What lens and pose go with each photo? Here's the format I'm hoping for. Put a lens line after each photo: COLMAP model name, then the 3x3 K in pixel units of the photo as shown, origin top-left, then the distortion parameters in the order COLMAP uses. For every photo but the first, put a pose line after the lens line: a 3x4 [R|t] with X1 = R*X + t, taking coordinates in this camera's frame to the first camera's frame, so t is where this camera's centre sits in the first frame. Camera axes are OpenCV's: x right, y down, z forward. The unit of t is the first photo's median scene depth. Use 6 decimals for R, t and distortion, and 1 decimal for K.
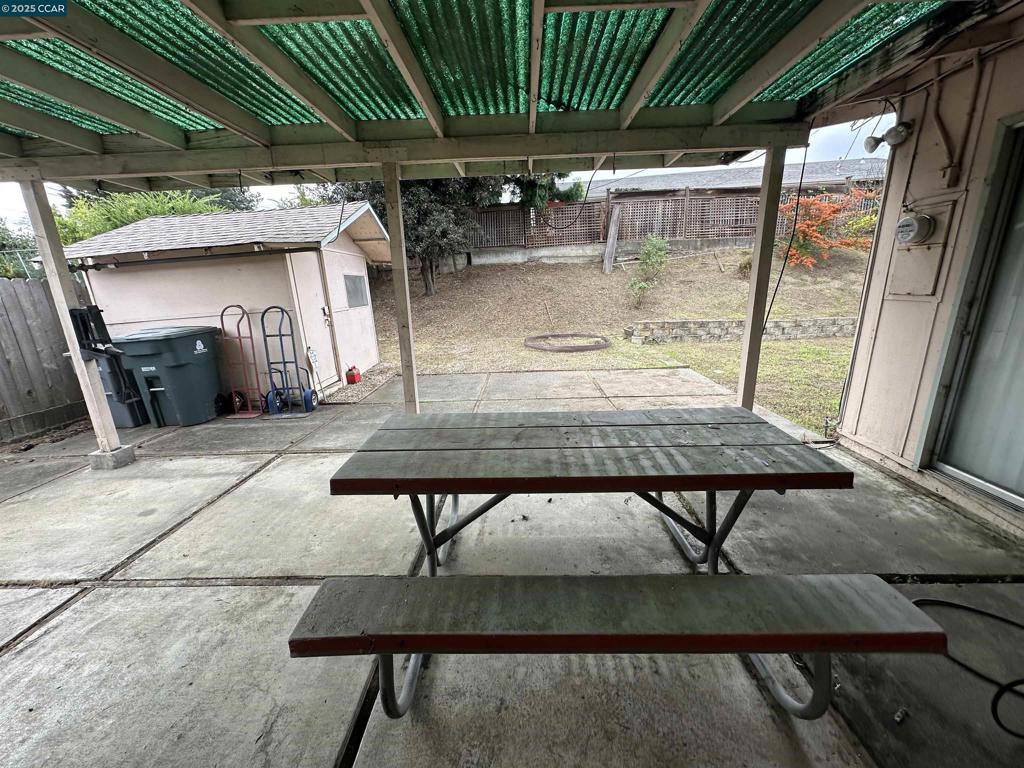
lens RADIAL K [[408.5, 0, 512.0], [0, 408.5, 384.0], [0, 0, 1]] dist [-0.000898, -0.000068]
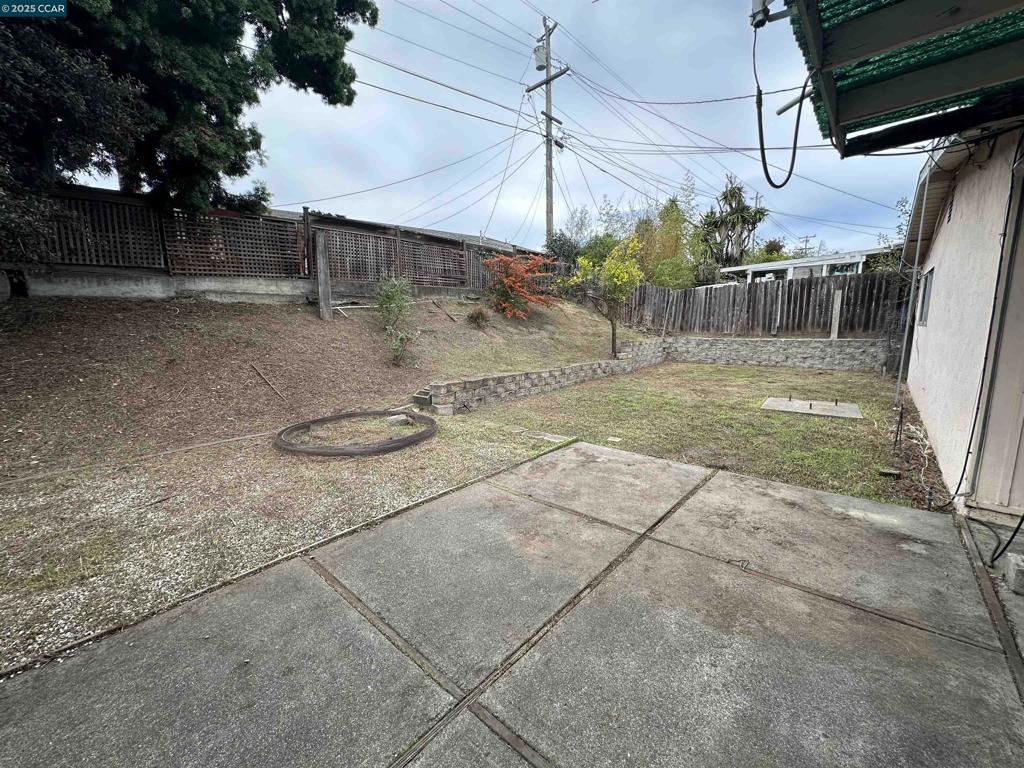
lens RADIAL K [[408.5, 0, 512.0], [0, 408.5, 384.0], [0, 0, 1]] dist [-0.000898, -0.000068]
pose [[0.648497, -0.093156, 0.755495, -0.106906], [0.184998, 0.982015, -0.037710, -0.070188], [-0.738395, 0.164220, 0.654068, 0.295915]]
